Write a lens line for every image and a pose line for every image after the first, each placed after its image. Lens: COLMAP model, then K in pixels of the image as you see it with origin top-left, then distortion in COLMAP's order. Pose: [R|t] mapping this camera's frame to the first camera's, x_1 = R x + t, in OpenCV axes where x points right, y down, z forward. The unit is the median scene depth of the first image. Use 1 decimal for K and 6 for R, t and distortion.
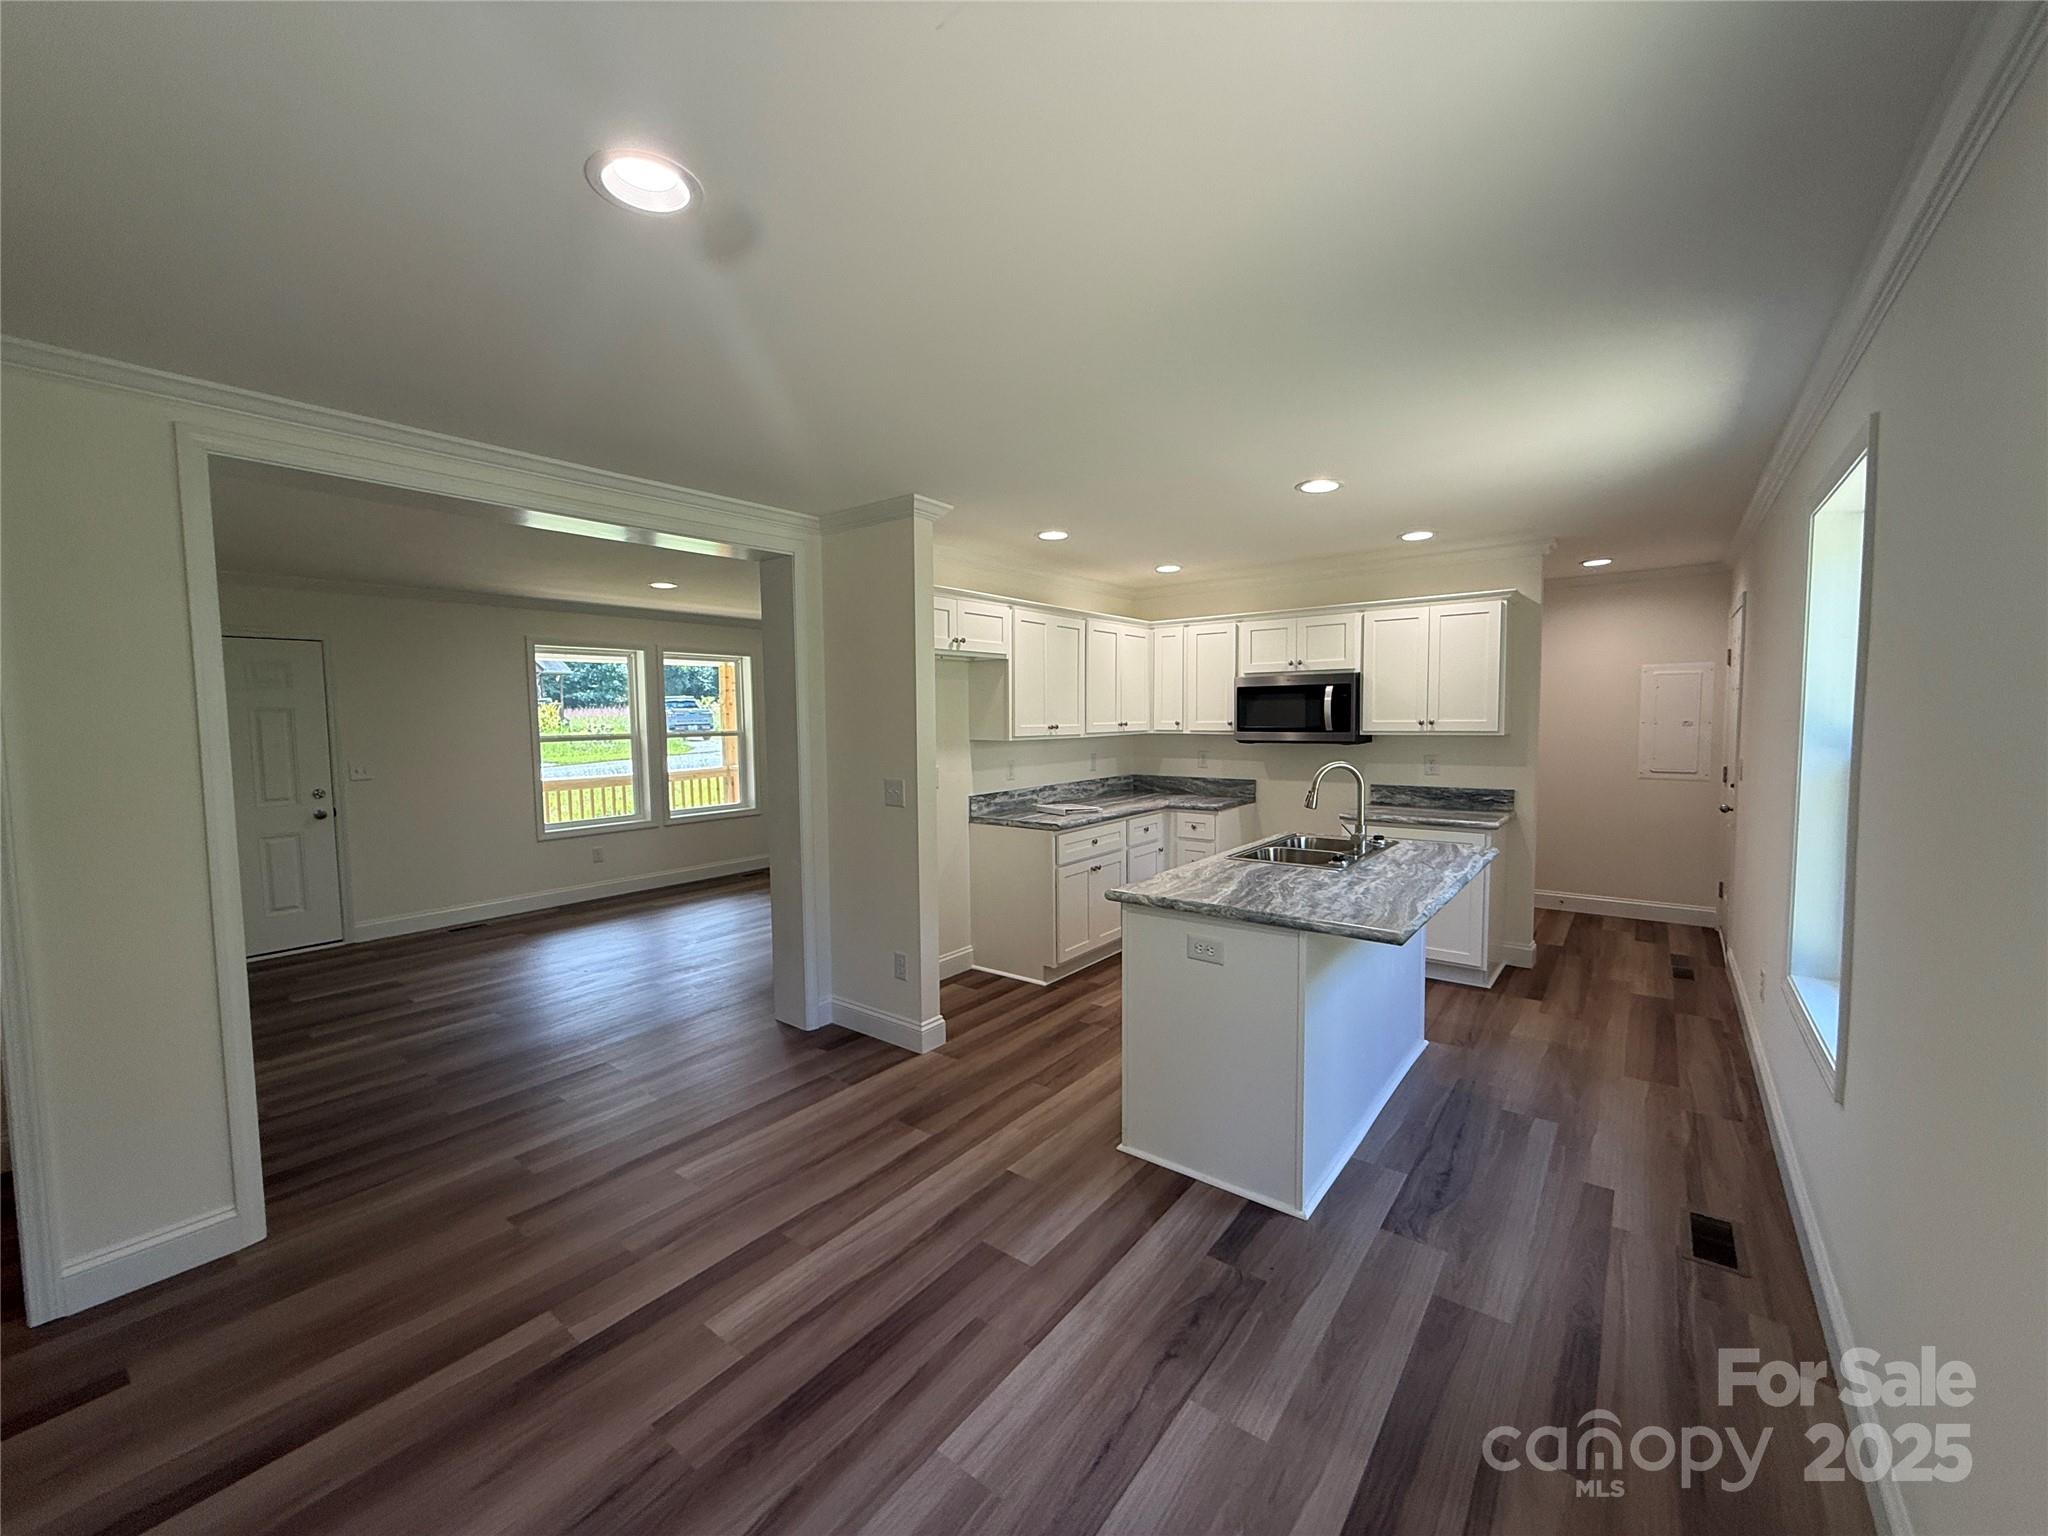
lens RADIAL K [[815.4, 0, 1018.4], [0, 815.4, 768.0], [0, 0, 1]] dist [-0.002013, -0.000320]
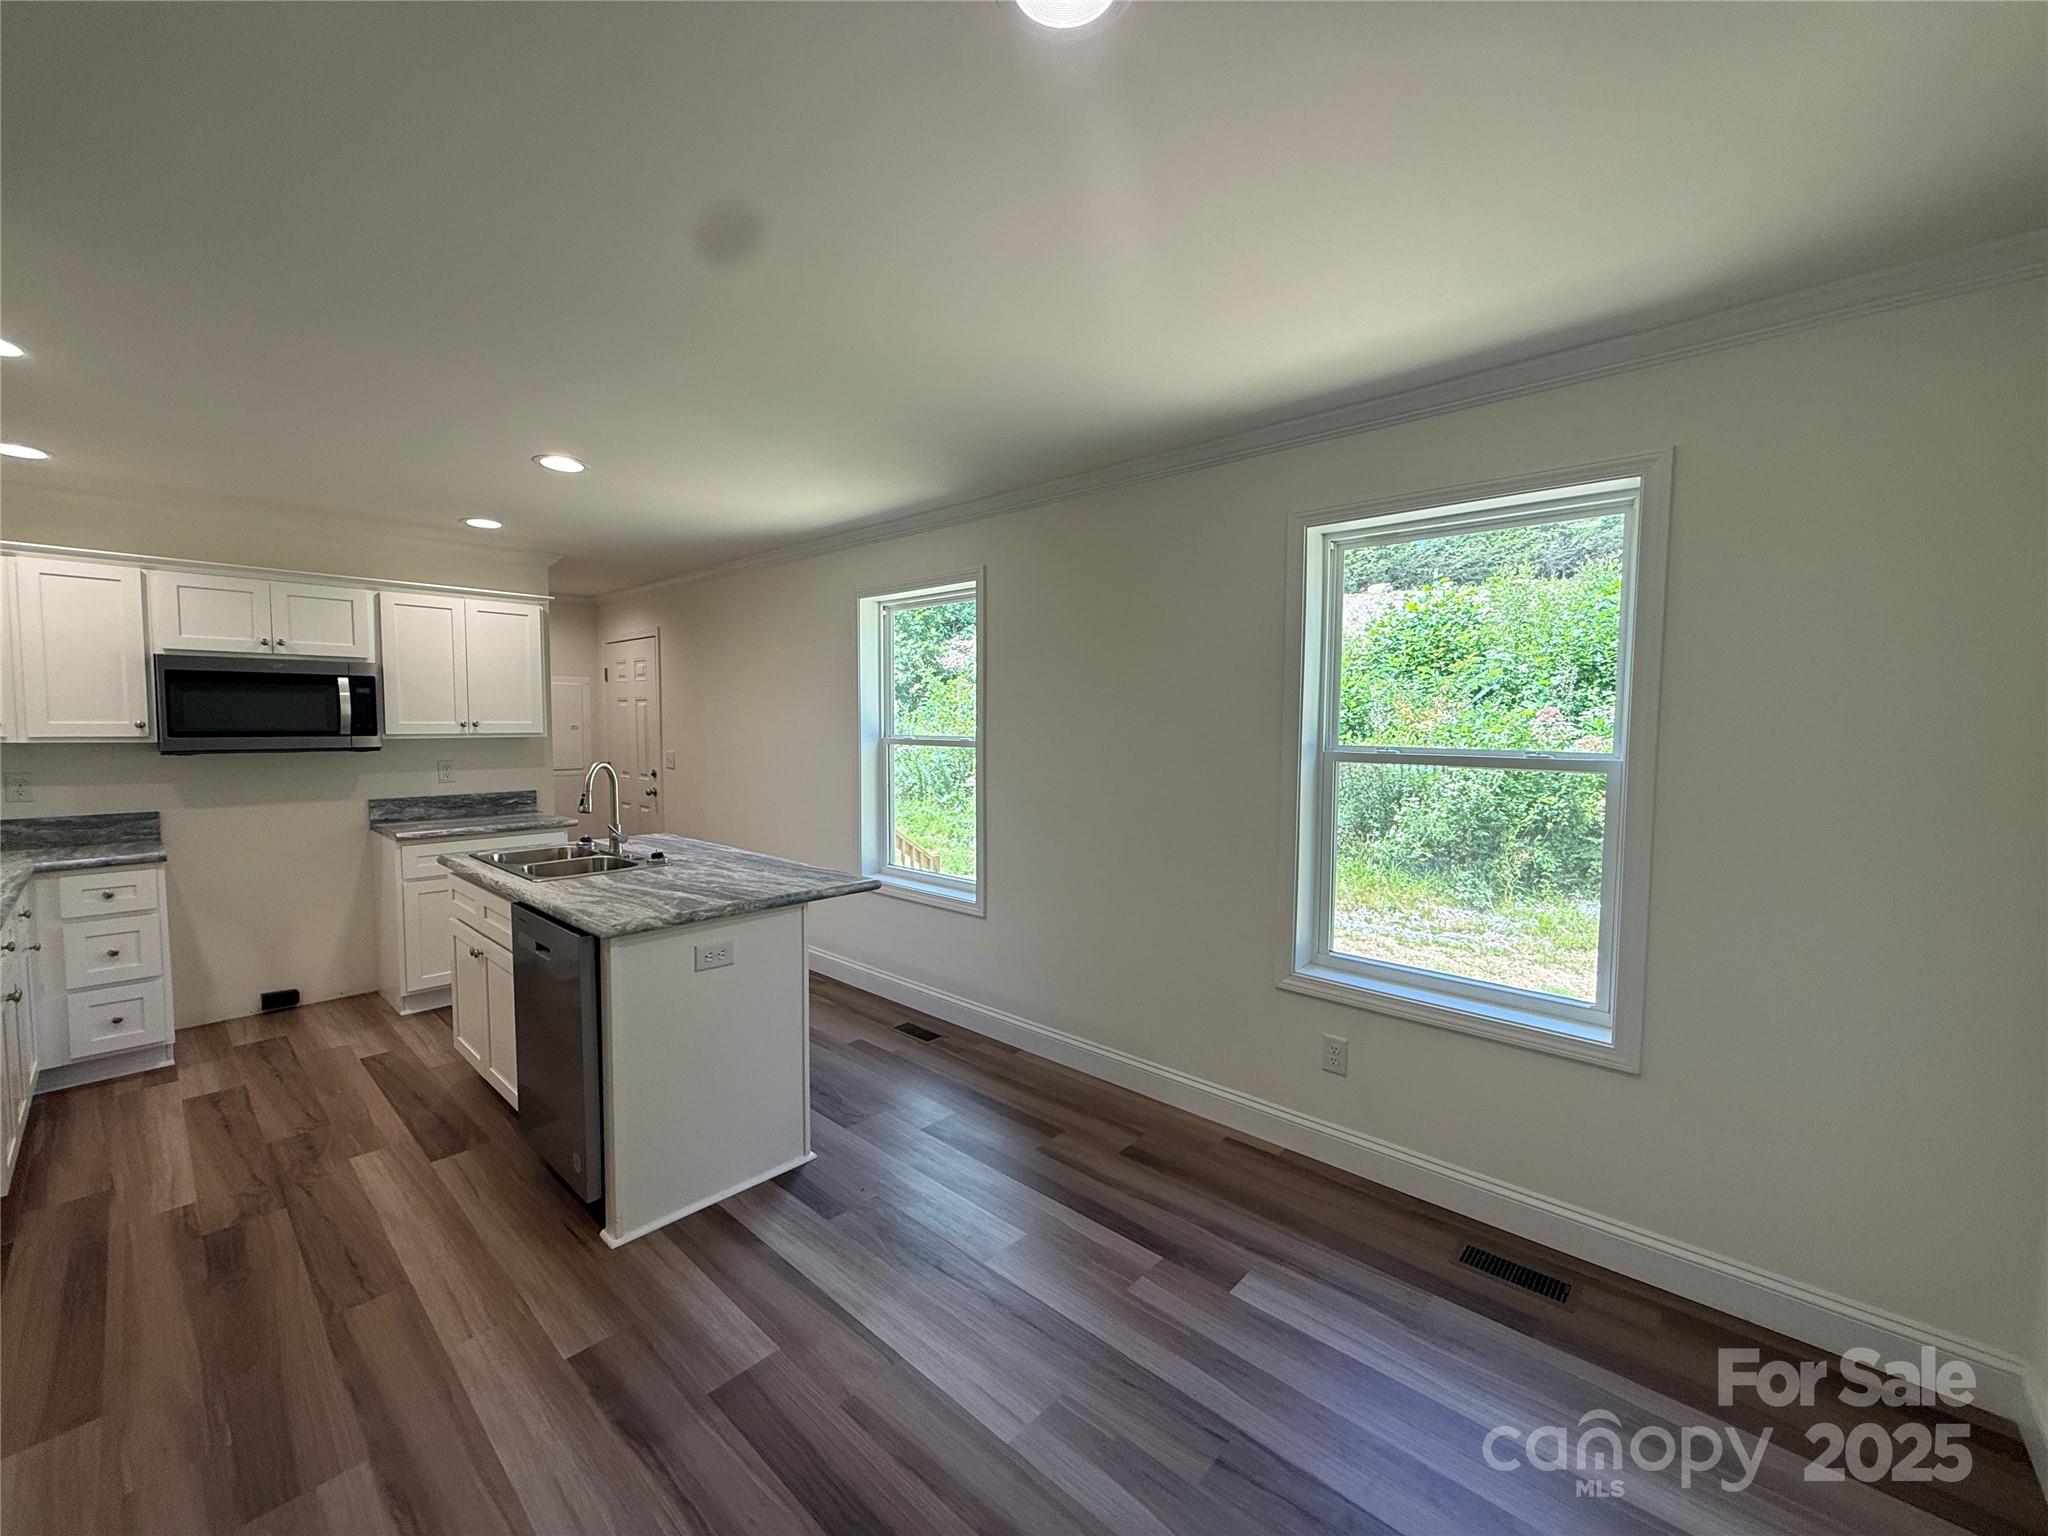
lens RADIAL K [[815.0, 0, 1019.5], [0, 815.0, 767.7], [0, 0, 1]] dist [0.000406, 0.000030]
pose [[0.080265, -0.046464, 0.995690, -0.404051], [0.061706, 0.997229, 0.041562, -0.007256], [-0.994862, 0.058104, 0.082909, 0.332515]]
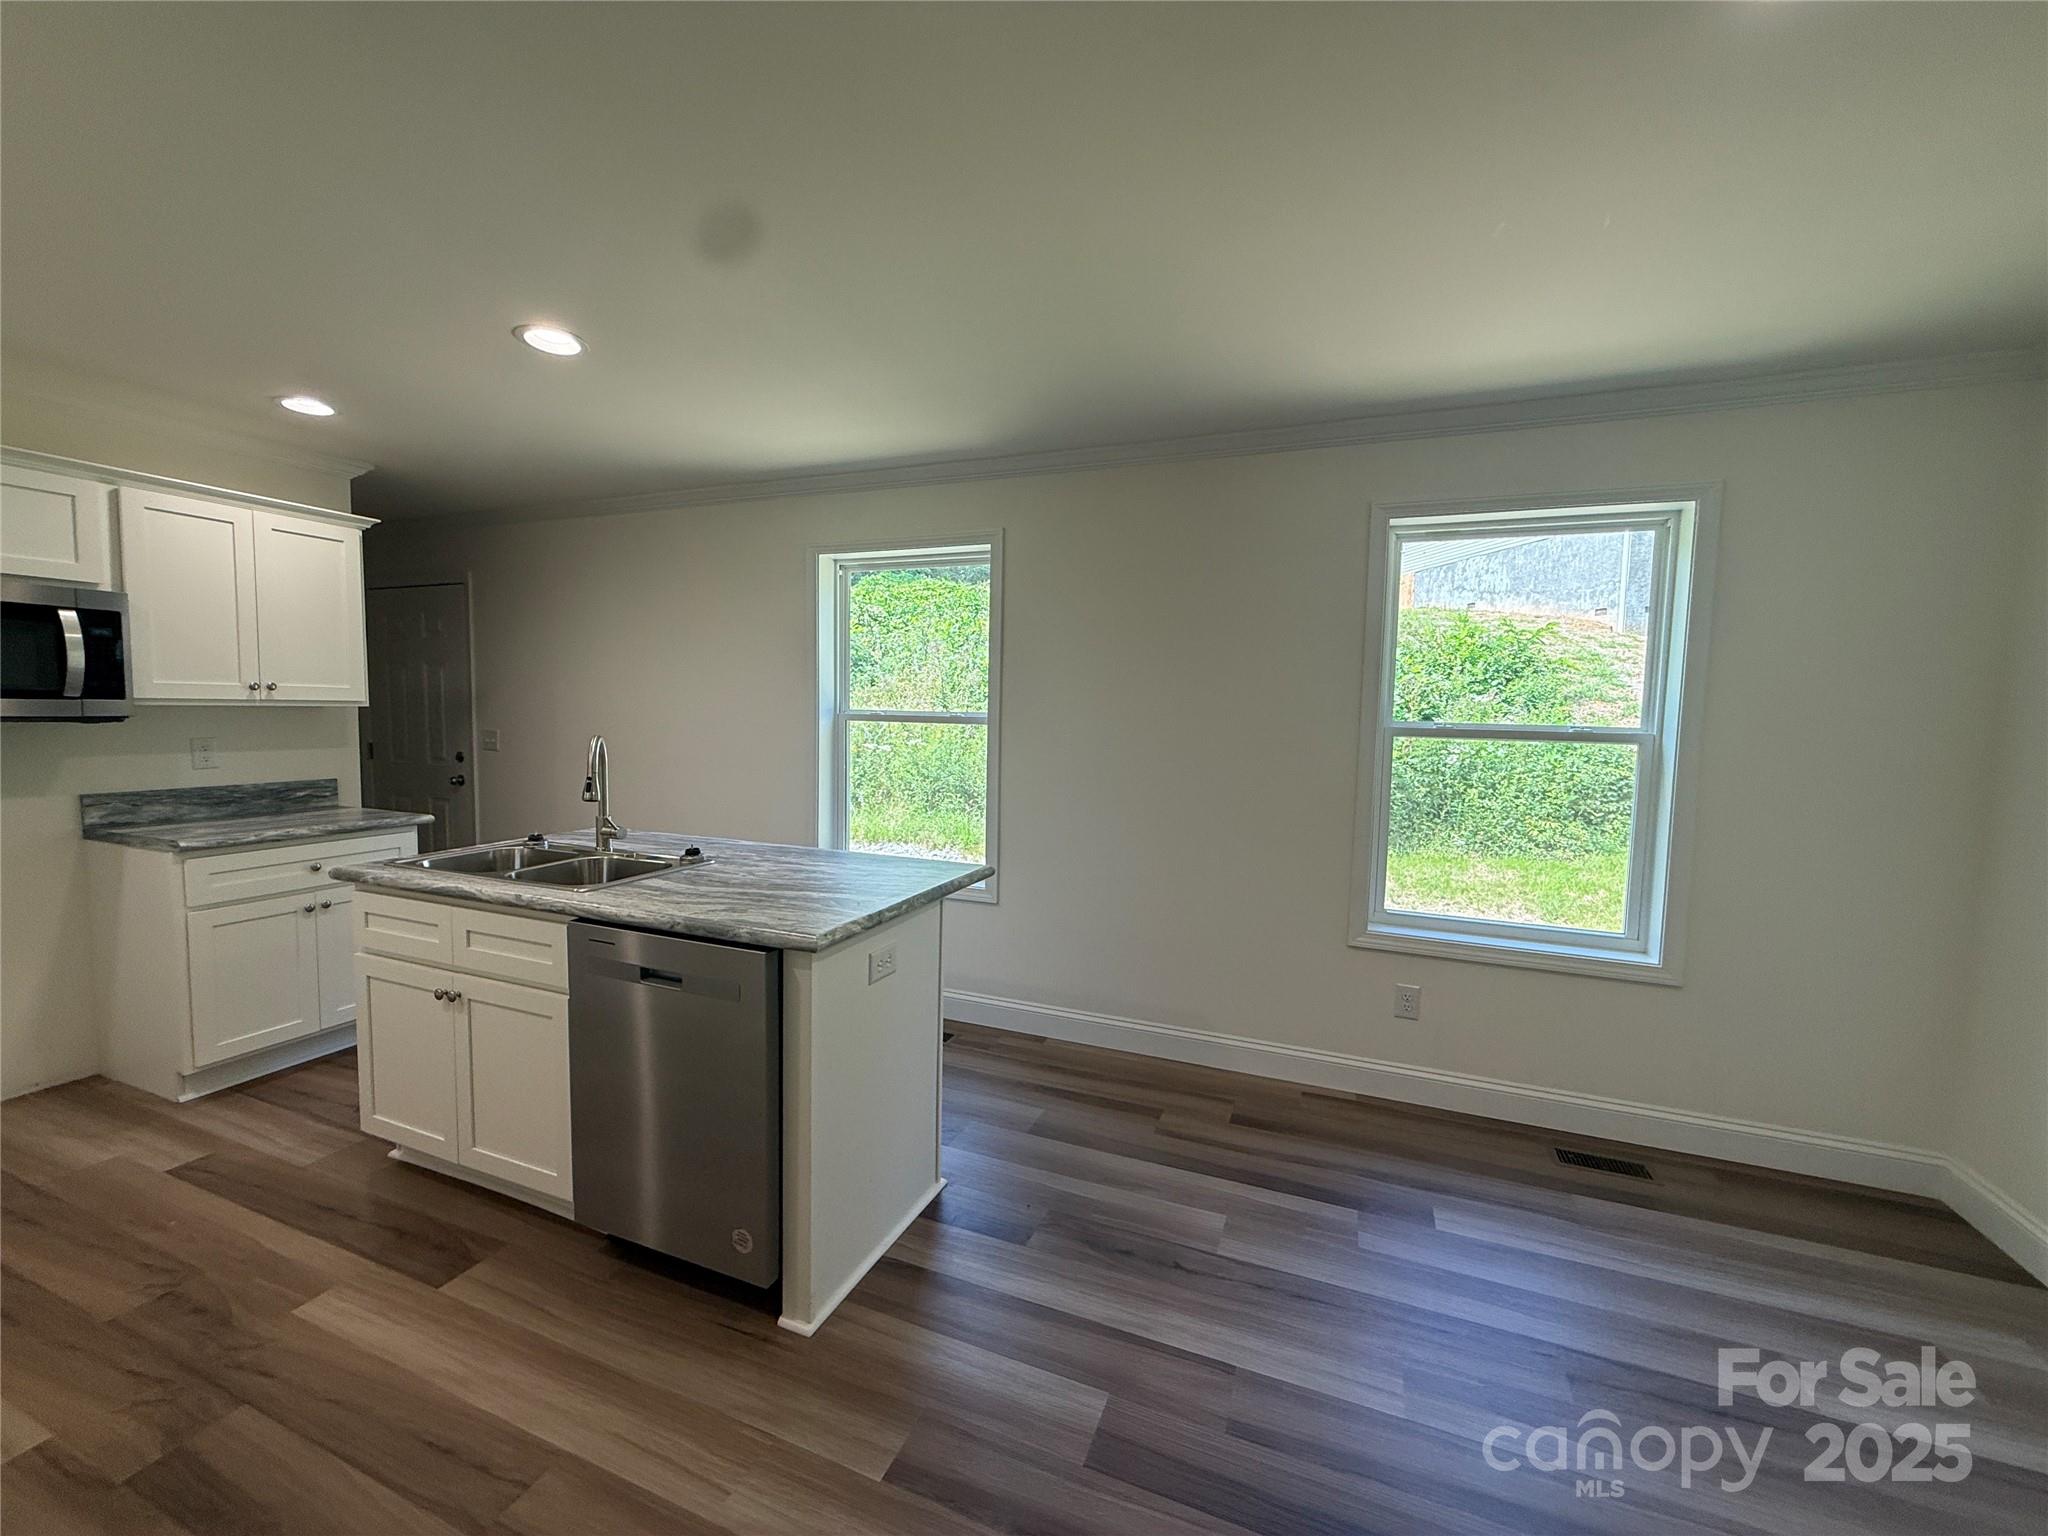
lens RADIAL K [[815.0, 0, 1019.5], [0, 815.0, 767.7], [0, 0, 1]] dist [0.000406, 0.000030]
pose [[-0.270361, -0.062233, 0.960746, -0.333764], [0.048413, 0.995767, 0.078125, -0.013278], [-0.961541, 0.067635, -0.266203, 0.639900]]
